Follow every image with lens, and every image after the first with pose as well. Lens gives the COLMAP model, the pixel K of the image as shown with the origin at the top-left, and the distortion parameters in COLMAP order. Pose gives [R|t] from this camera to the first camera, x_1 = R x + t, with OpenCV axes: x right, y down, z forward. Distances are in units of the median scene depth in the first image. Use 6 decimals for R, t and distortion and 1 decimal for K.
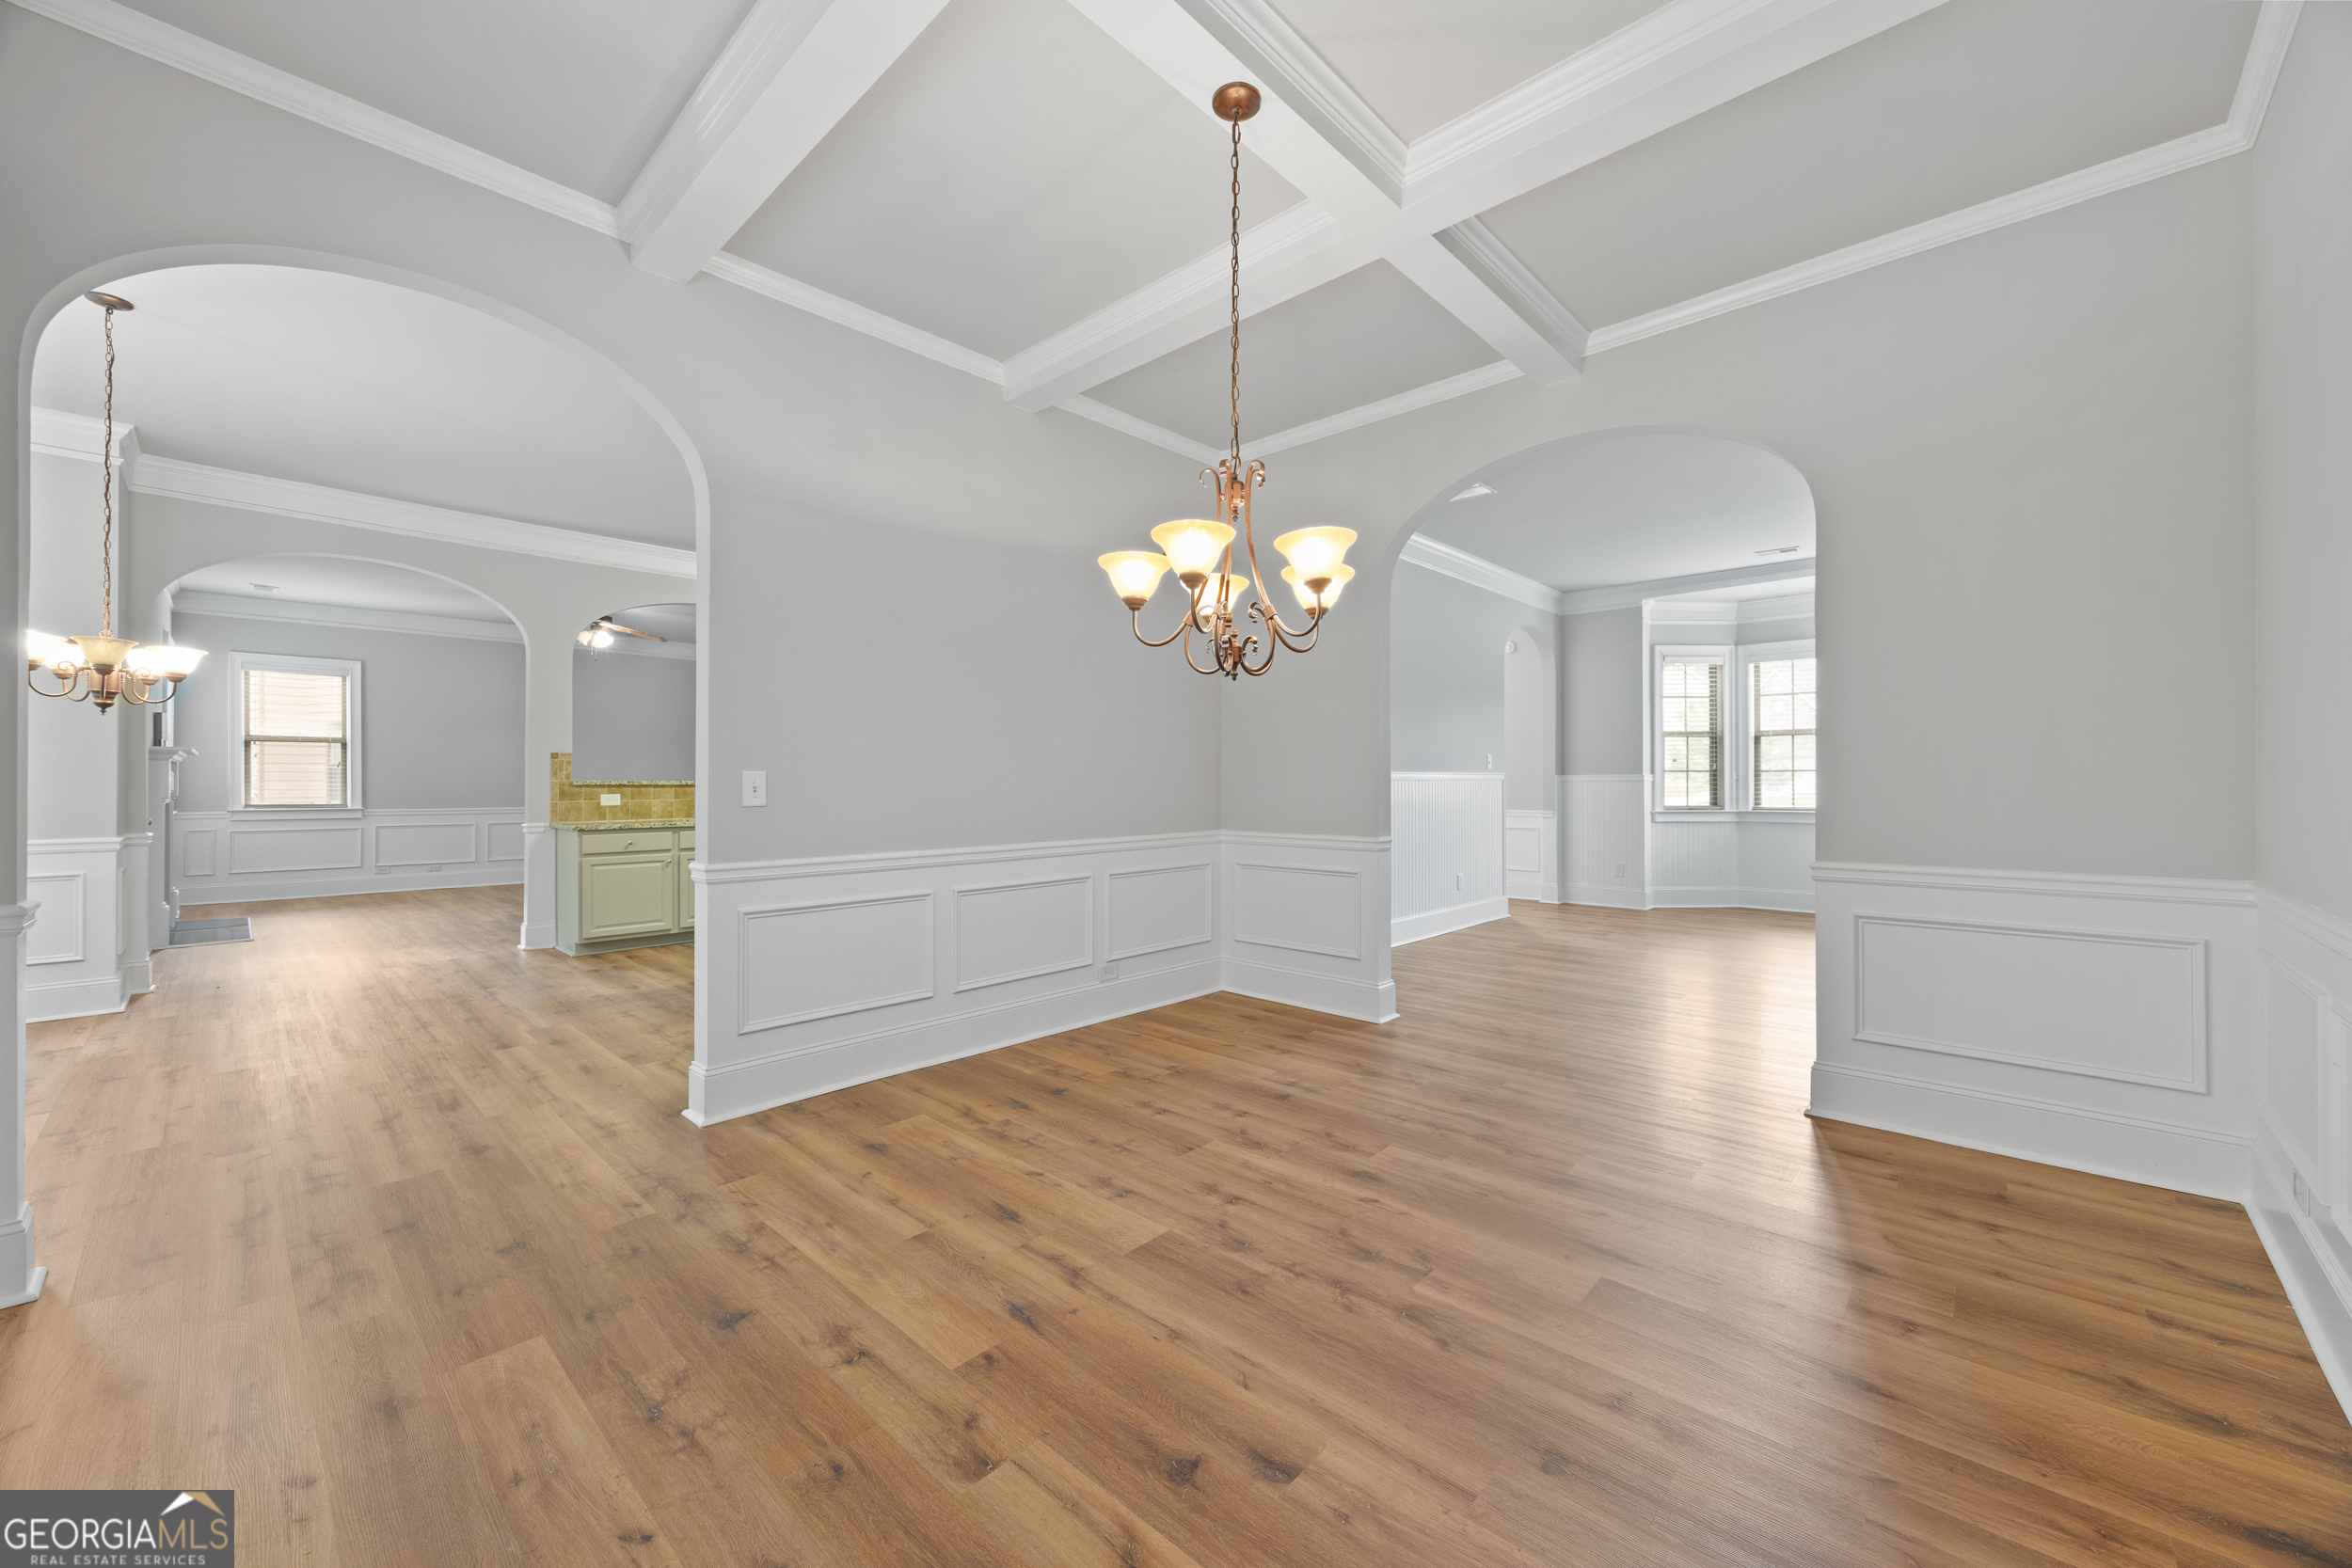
lens RADIAL K [[883.6, 0, 1191.3], [0, 883.6, 778.2], [0, 0, 1]] dist [-0.000771, 0.000173]
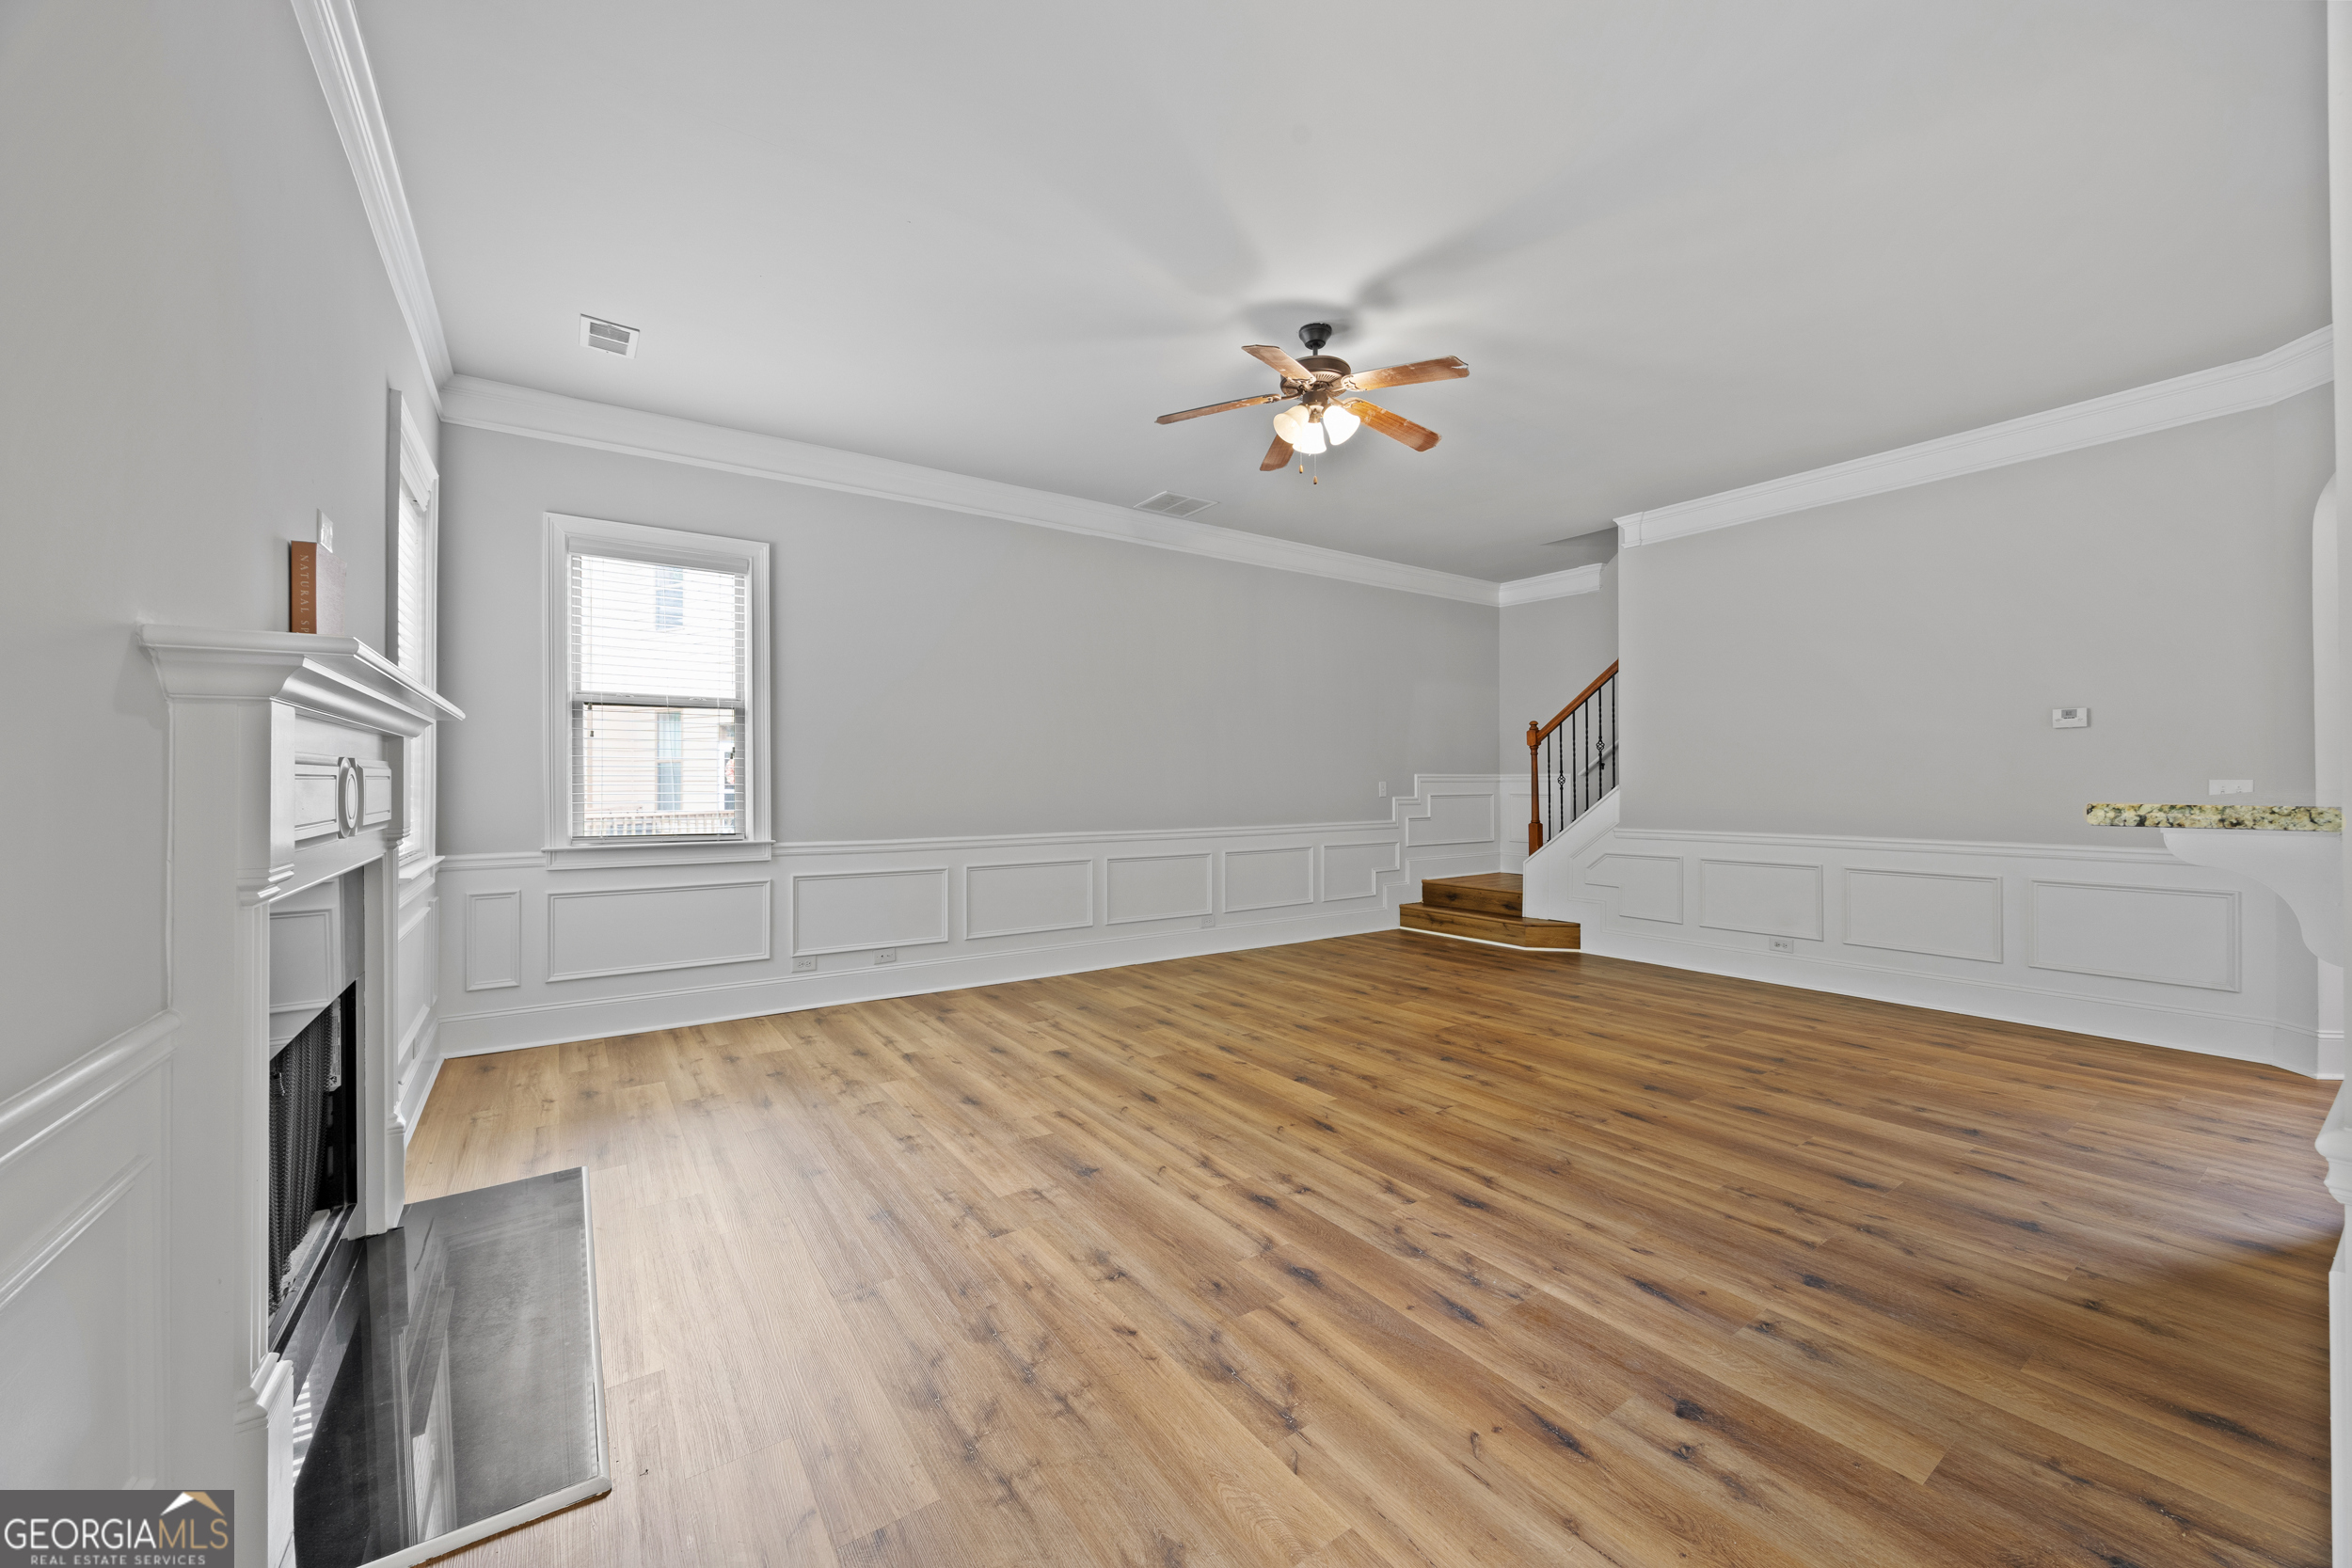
lens RADIAL K [[883.6, 0, 1191.3], [0, 883.6, 778.2], [0, 0, 1]] dist [-0.000771, 0.000173]
pose [[0.977850, -0.003619, -0.209277, -1.618898], [0.003817, 0.999993, 0.000544, -0.000941], [0.209273, -0.001331, 0.977856, 1.513705]]
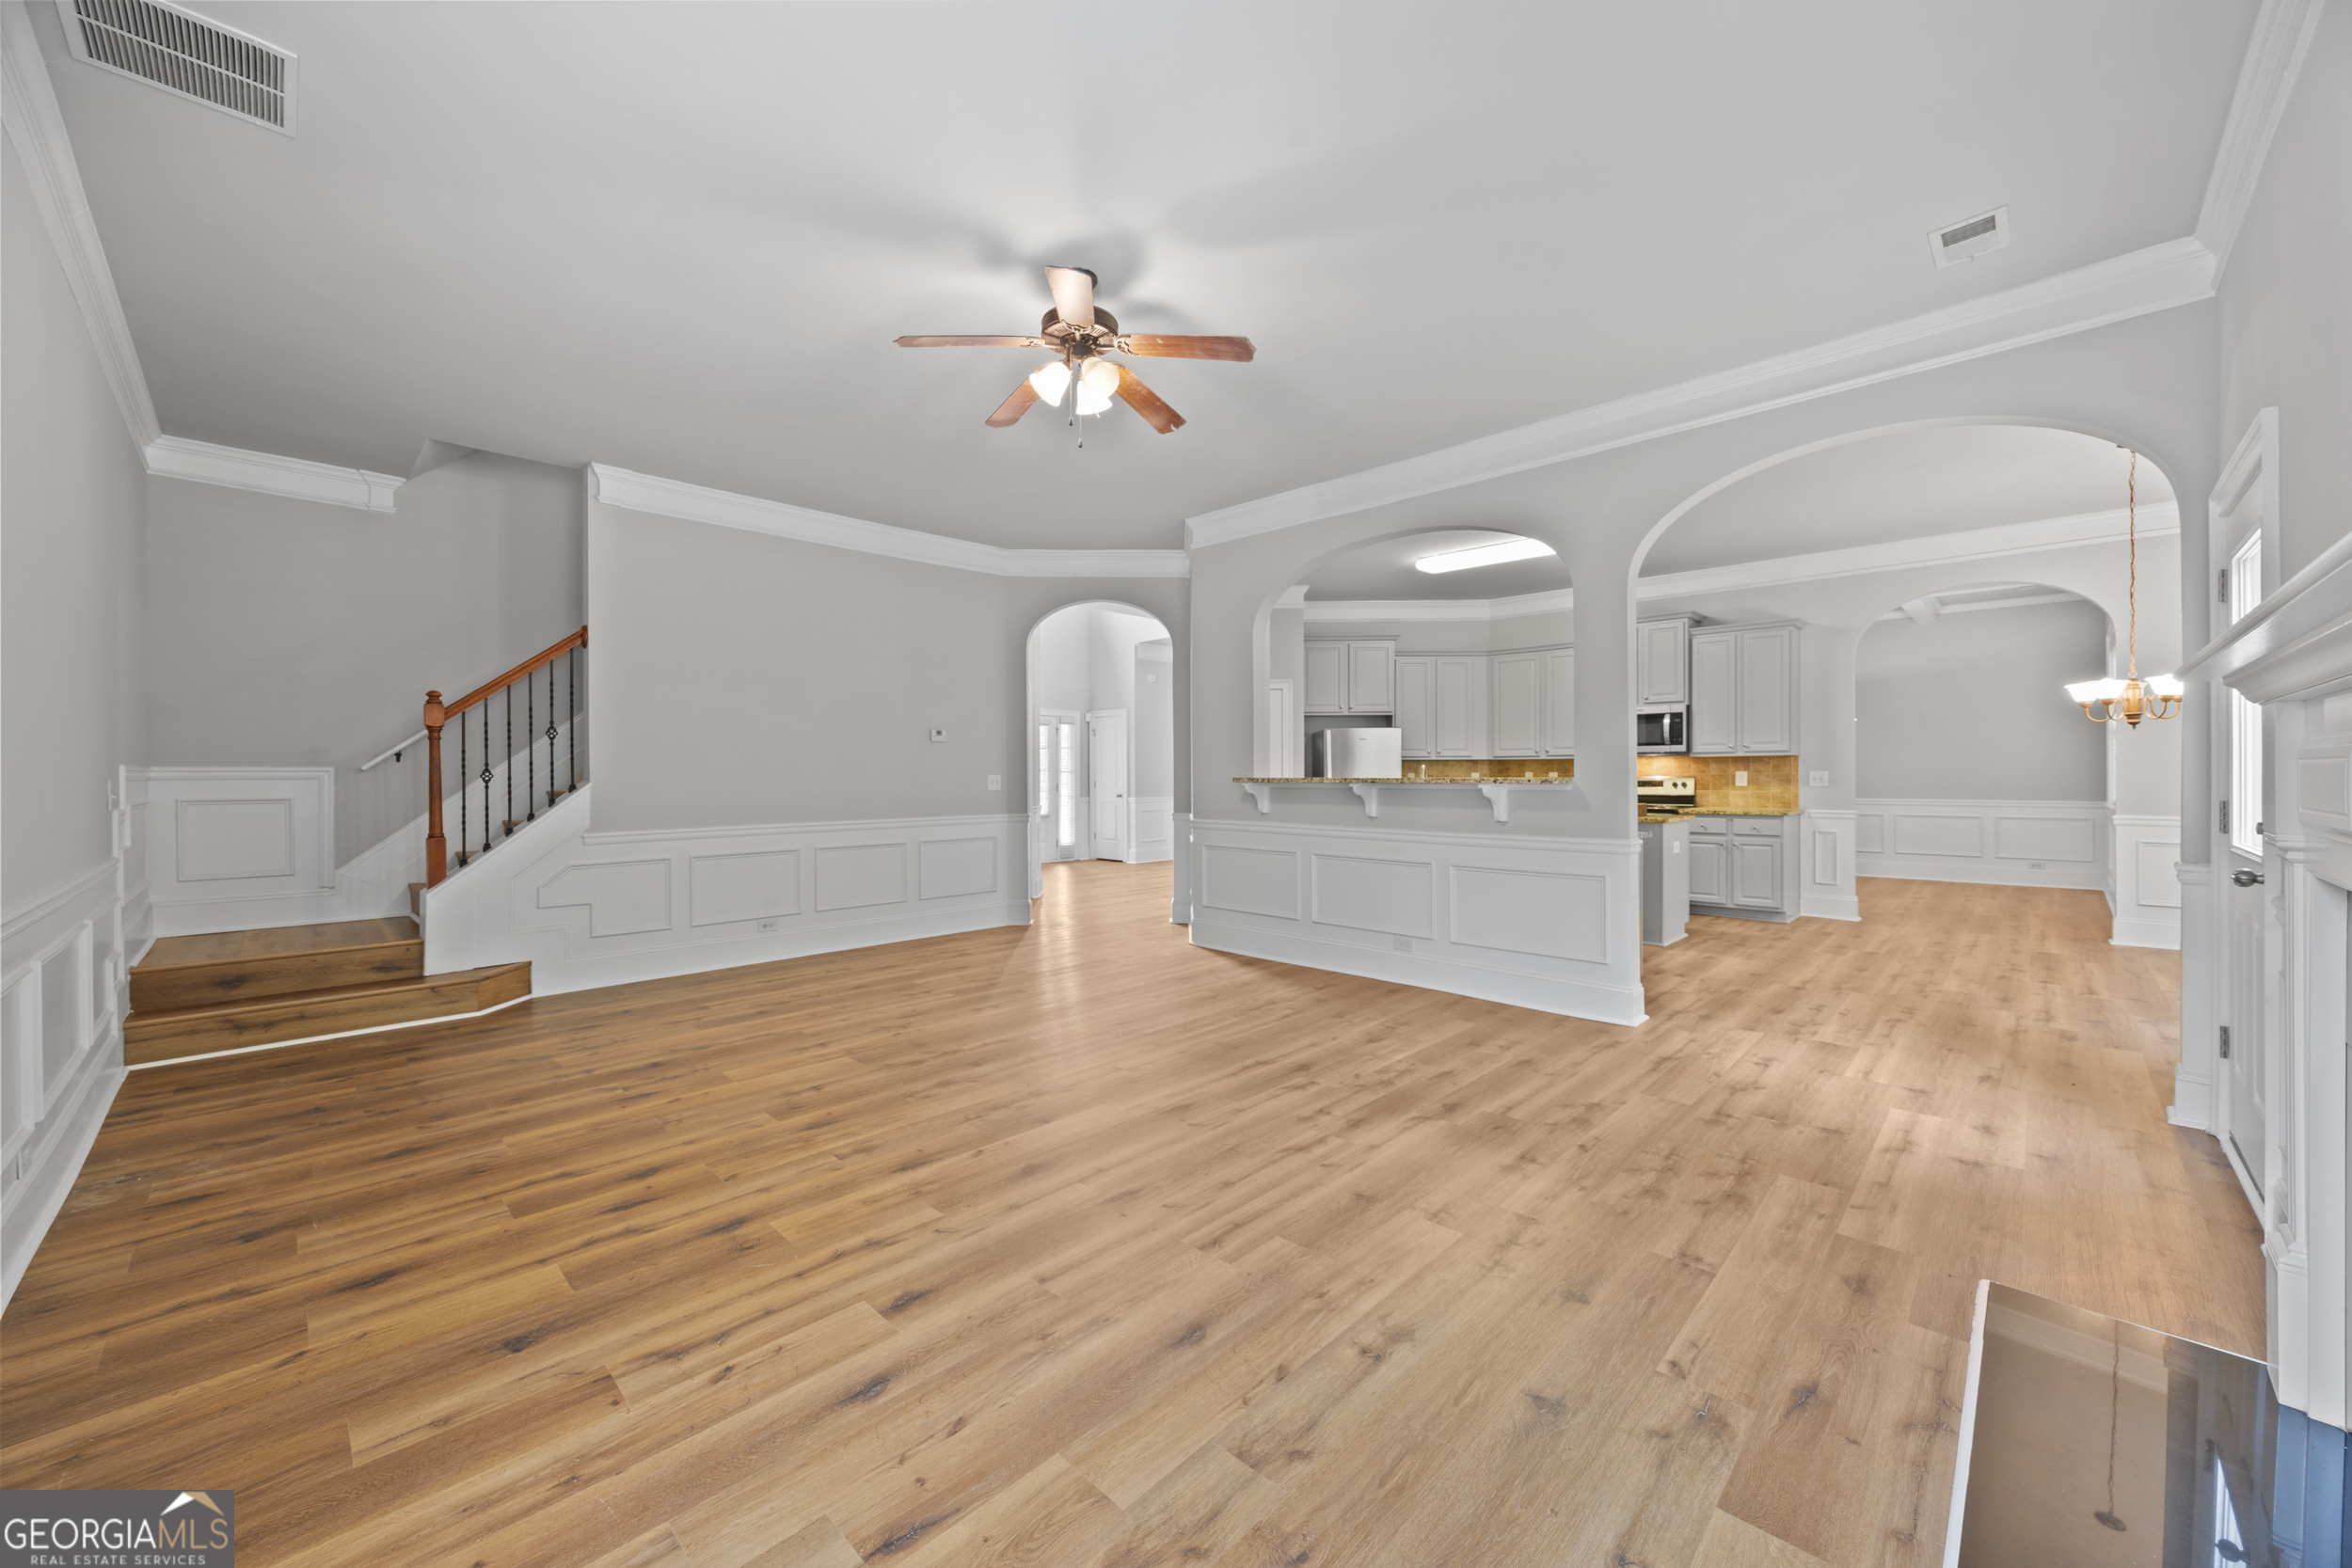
lens RADIAL K [[889.3, 0, 1169.4], [0, 889.3, 781.4], [0, 0, 1]] dist [-0.000905, -0.000019]
pose [[0.034818, -0.006971, 0.999369, -2.592942], [-0.000525, 0.999975, 0.006994, 0.006010], [-0.999394, -0.000768, 0.034813, 2.391487]]
